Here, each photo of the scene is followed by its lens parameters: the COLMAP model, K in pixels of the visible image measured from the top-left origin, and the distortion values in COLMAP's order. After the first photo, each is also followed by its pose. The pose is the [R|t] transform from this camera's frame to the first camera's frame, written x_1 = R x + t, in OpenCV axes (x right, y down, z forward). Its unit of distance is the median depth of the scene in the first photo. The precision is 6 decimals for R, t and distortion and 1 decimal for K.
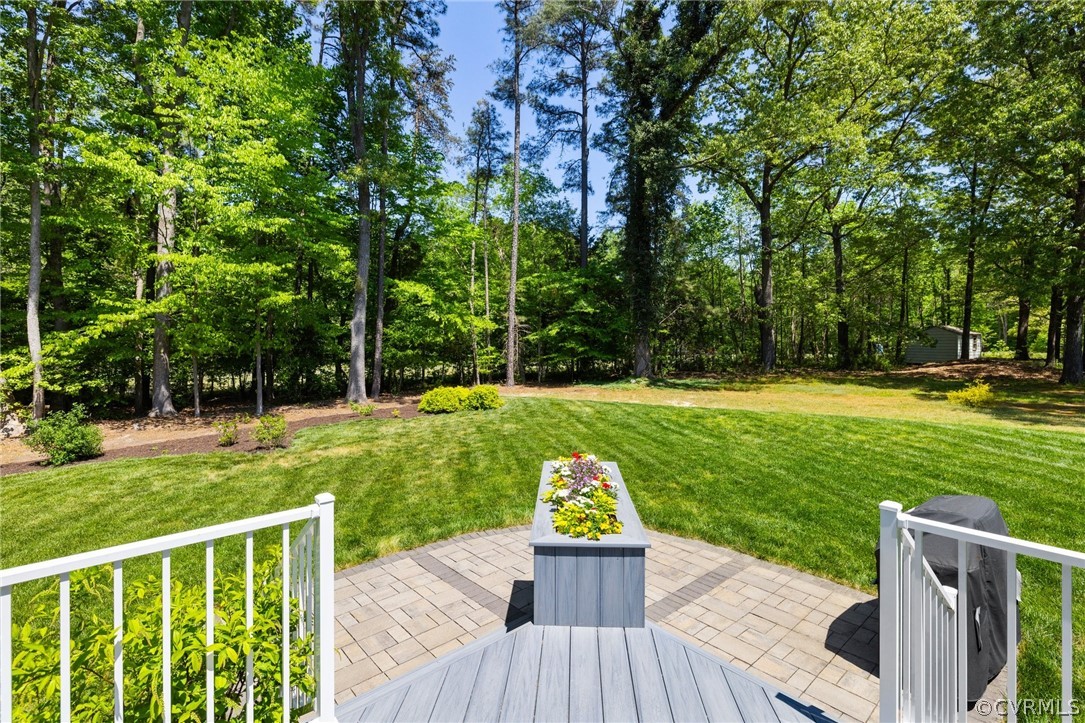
lens RADIAL K [[481.7, 0, 558.7], [0, 481.7, 337.5], [0, 0, 1]] dist [-0.005725, -0.000500]
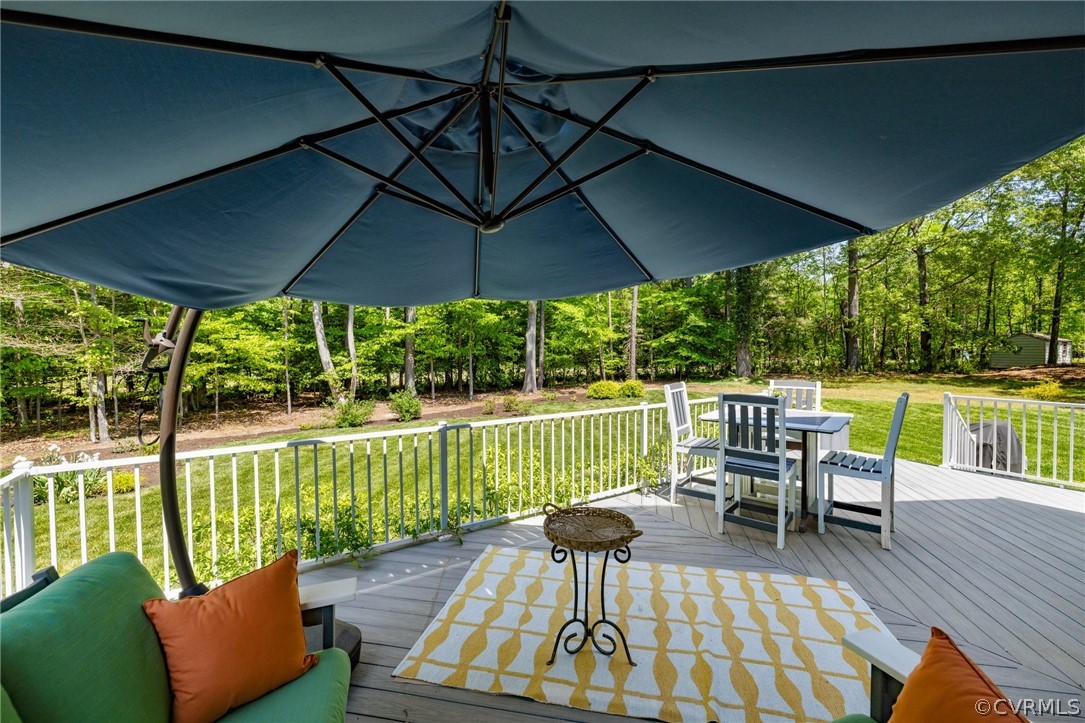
lens RADIAL K [[471.8, 0, 540.5], [0, 471.8, 358.5], [0, 0, 1]] dist [0.005868, -0.000164]
pose [[0.989362, 0.001580, -0.145469, -0.196663], [0.002306, 0.999645, 0.026545, 0.001898], [0.145460, -0.026598, 0.989007, -0.322334]]
